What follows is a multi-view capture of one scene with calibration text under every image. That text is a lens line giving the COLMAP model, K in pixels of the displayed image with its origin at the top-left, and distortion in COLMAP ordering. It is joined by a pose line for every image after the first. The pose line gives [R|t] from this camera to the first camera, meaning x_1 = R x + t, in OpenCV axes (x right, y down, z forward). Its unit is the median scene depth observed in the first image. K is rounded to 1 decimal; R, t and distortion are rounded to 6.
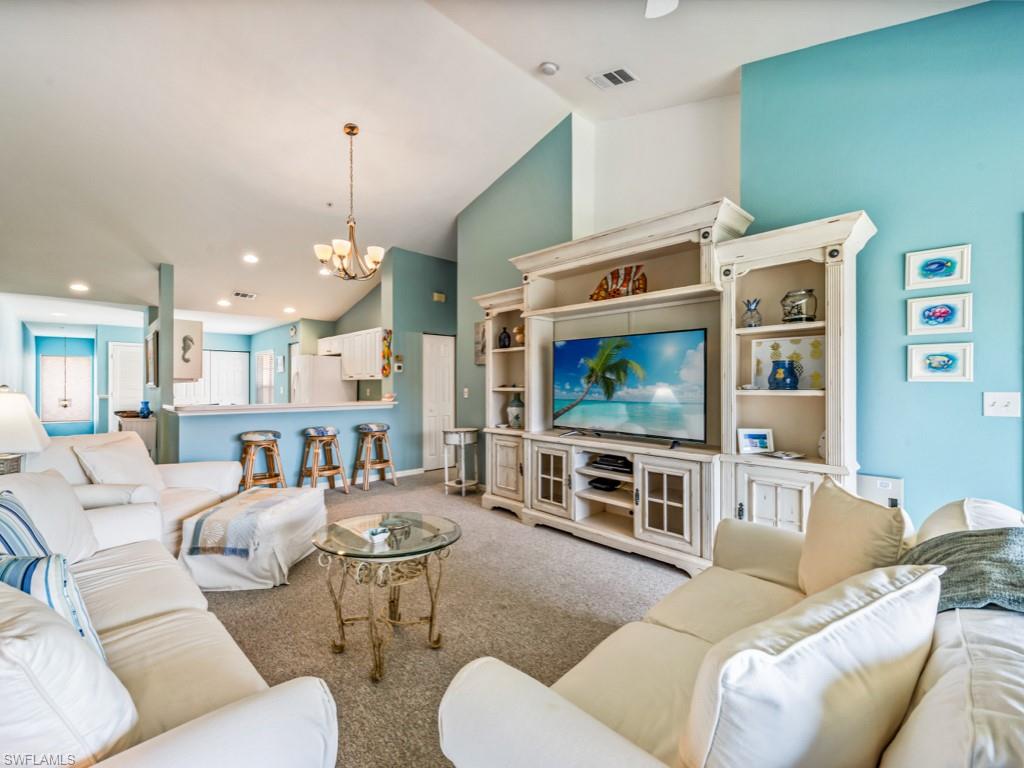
lens RADIAL K [[449.5, 0, 500.0], [0, 449.5, 386.4], [0, 0, 1]] dist [0.001953, 0.000325]
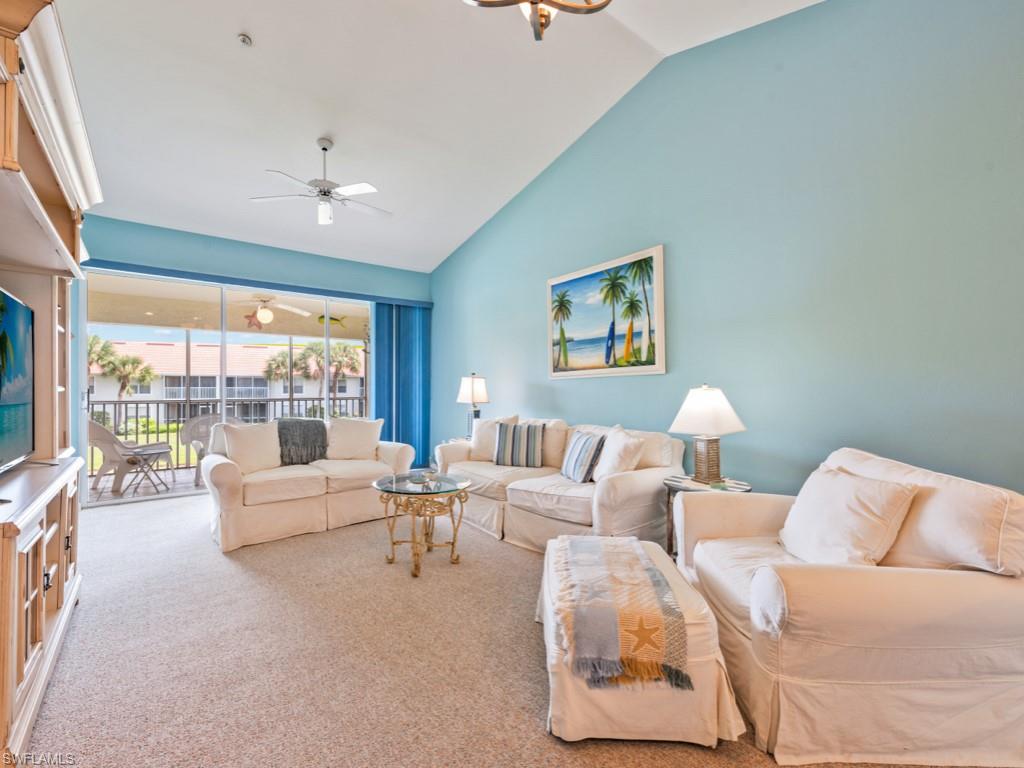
lens RADIAL K [[449.5, 0, 500.0], [0, 449.5, 386.4], [0, 0, 1]] dist [0.001953, 0.000325]
pose [[-0.996437, -0.001612, 0.084327, -0.331891], [-0.001517, 0.999998, 0.001199, 0.002532], [-0.084329, 0.001067, -0.996437, 1.286411]]
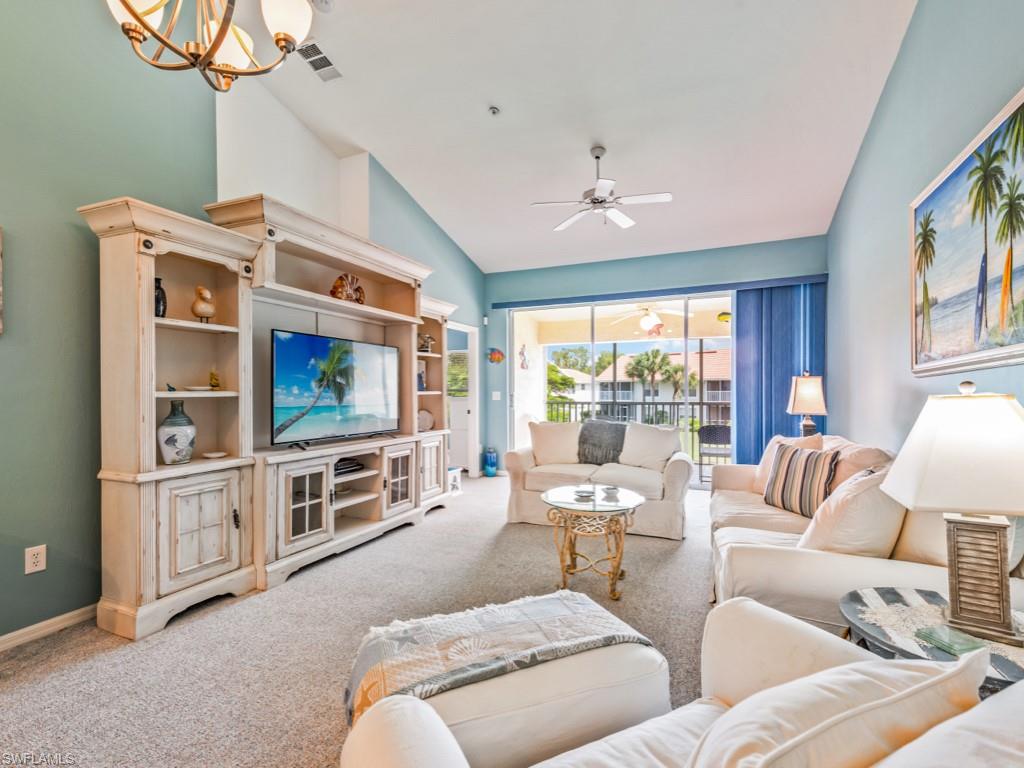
lens RADIAL K [[468.0, 0, 514.2], [0, 468.0, 397.1], [0, 0, 1]] dist [0.001300, -0.000981]
pose [[-0.409318, -0.010032, 0.912337, -0.749970], [0.007267, 0.999872, 0.014255, 0.002073], [-0.912363, 0.012464, -0.409192, 0.935320]]
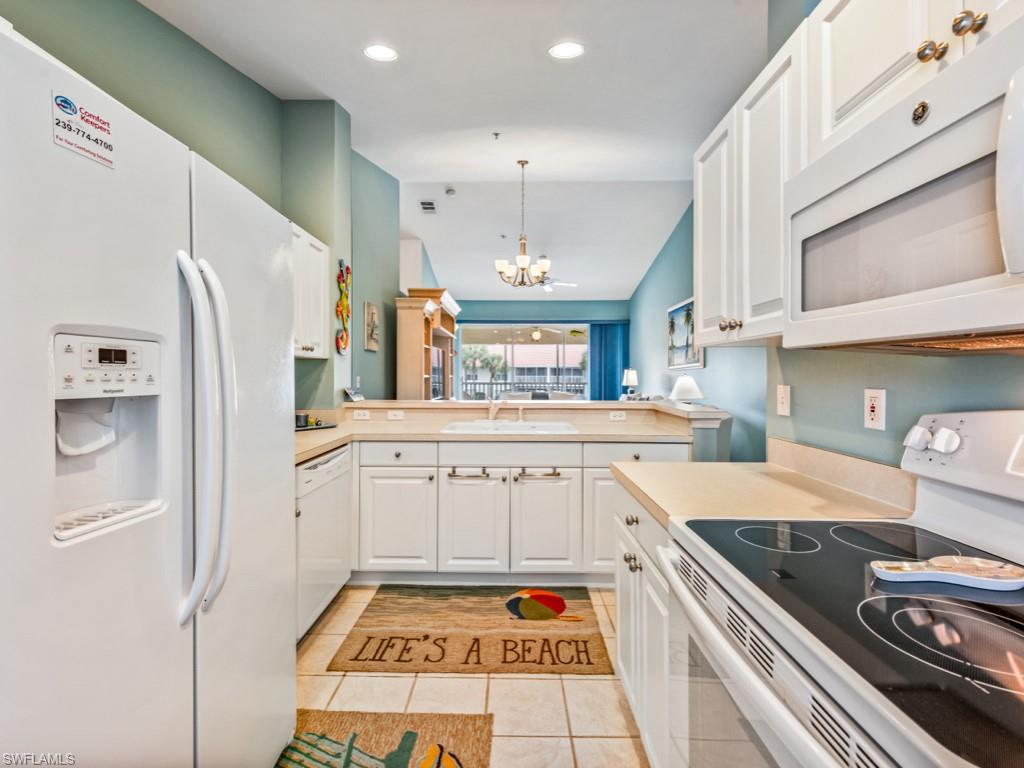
lens RADIAL K [[433.3, 0, 512.0], [0, 433.3, 384.0], [0, 0, 1]] dist [0.000217, 0.000052]
pose [[-0.735648, -0.016415, 0.677165, -1.104021], [-0.001578, 0.999745, 0.022521, 0.000437], [-0.677362, 0.015499, -0.735486, 1.879923]]
